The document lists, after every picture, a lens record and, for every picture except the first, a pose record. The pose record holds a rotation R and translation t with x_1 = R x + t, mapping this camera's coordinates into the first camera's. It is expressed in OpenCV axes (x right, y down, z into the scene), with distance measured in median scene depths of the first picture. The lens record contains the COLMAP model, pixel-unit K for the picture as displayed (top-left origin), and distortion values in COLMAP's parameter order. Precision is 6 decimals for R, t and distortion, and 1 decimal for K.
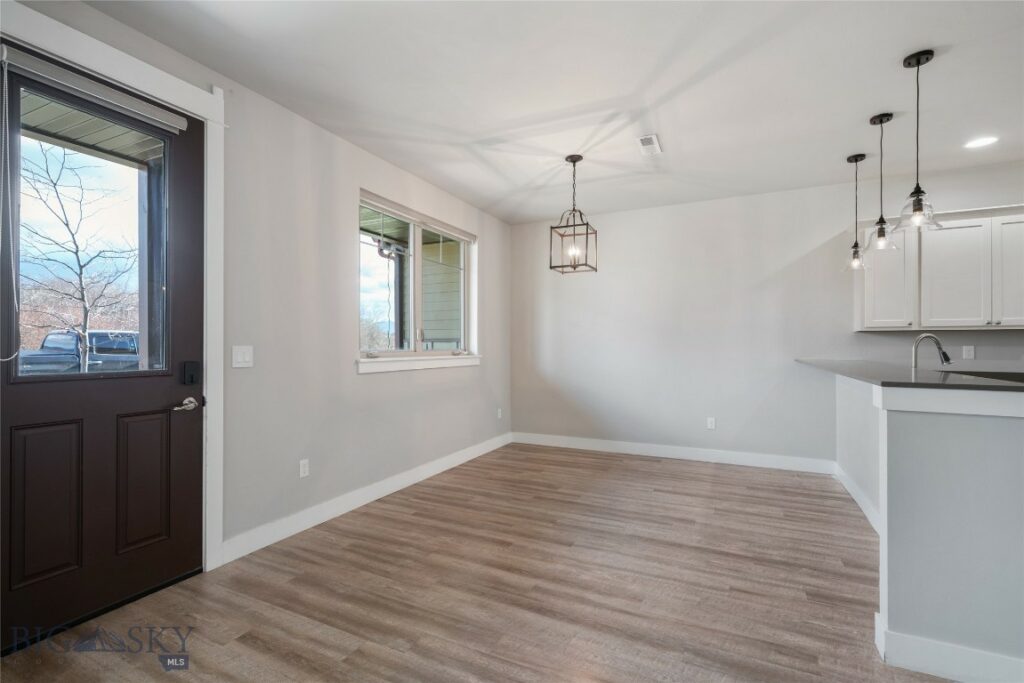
lens RADIAL K [[468.3, 0, 508.9], [0, 468.3, 343.1], [0, 0, 1]] dist [0.002458, 0.000099]
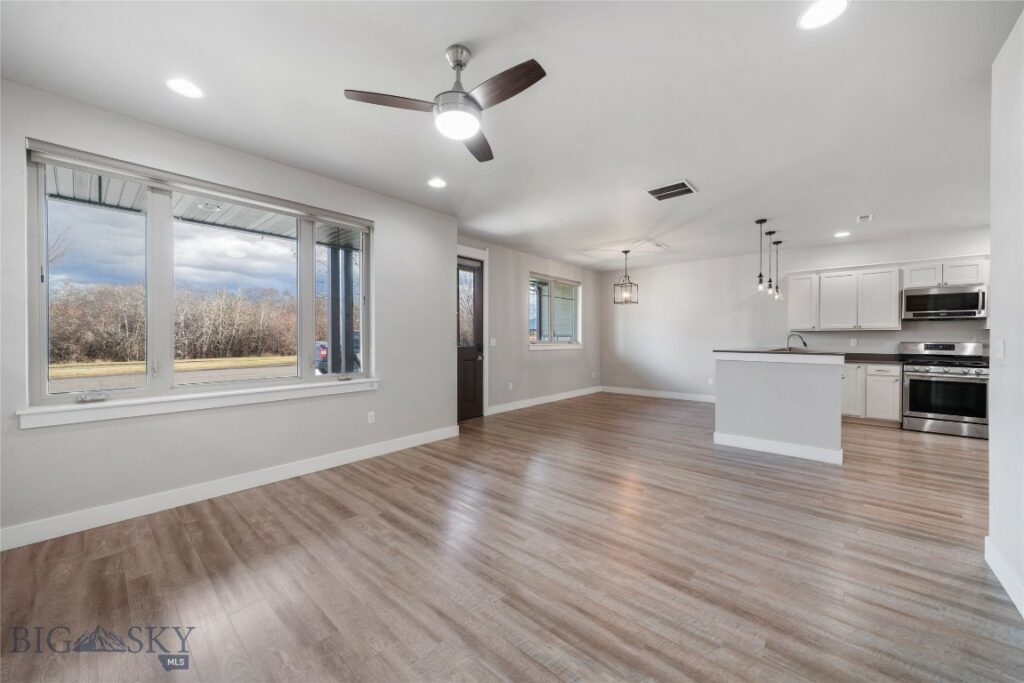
lens RADIAL K [[381.2, 0, 506.4], [0, 381.2, 341.8], [0, 0, 1]] dist [-0.000138, -0.000021]
pose [[0.962123, 0.002865, -0.272599, 0.091141], [0.000530, 0.999923, 0.012381, -0.002203], [0.272614, -0.012057, 0.962048, -0.859283]]
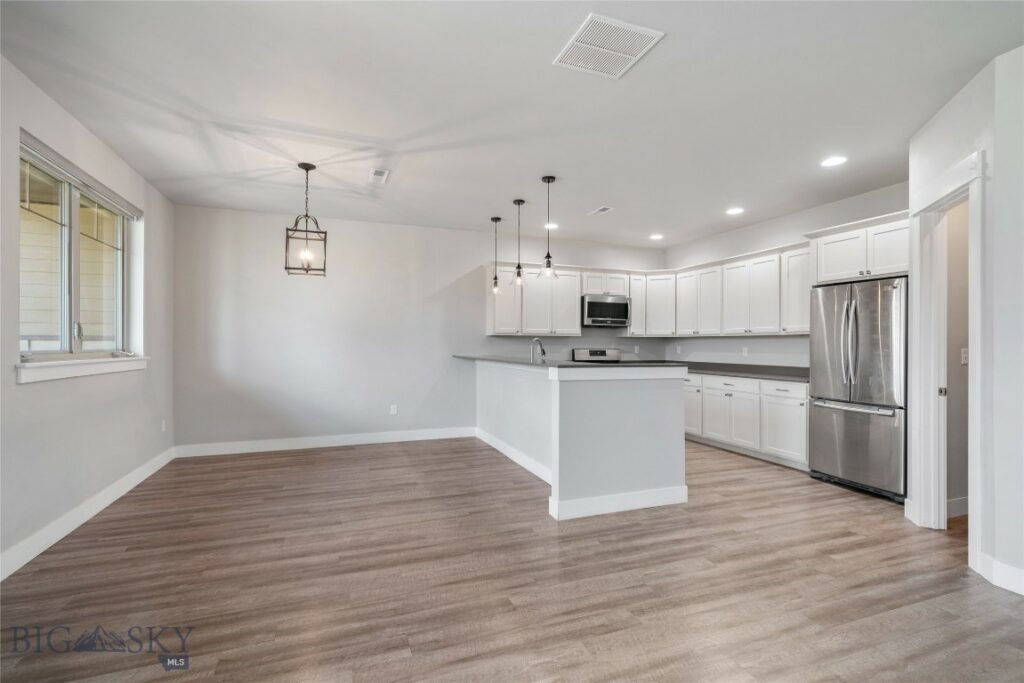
lens RADIAL K [[468.3, 0, 508.9], [0, 468.3, 343.1], [0, 0, 1]] dist [0.002458, 0.000099]
pose [[0.682343, 0.003703, 0.731023, -0.325817], [-0.004681, 0.999989, -0.000696, -0.000733], [-0.731017, -0.002947, 0.682353, -0.046857]]
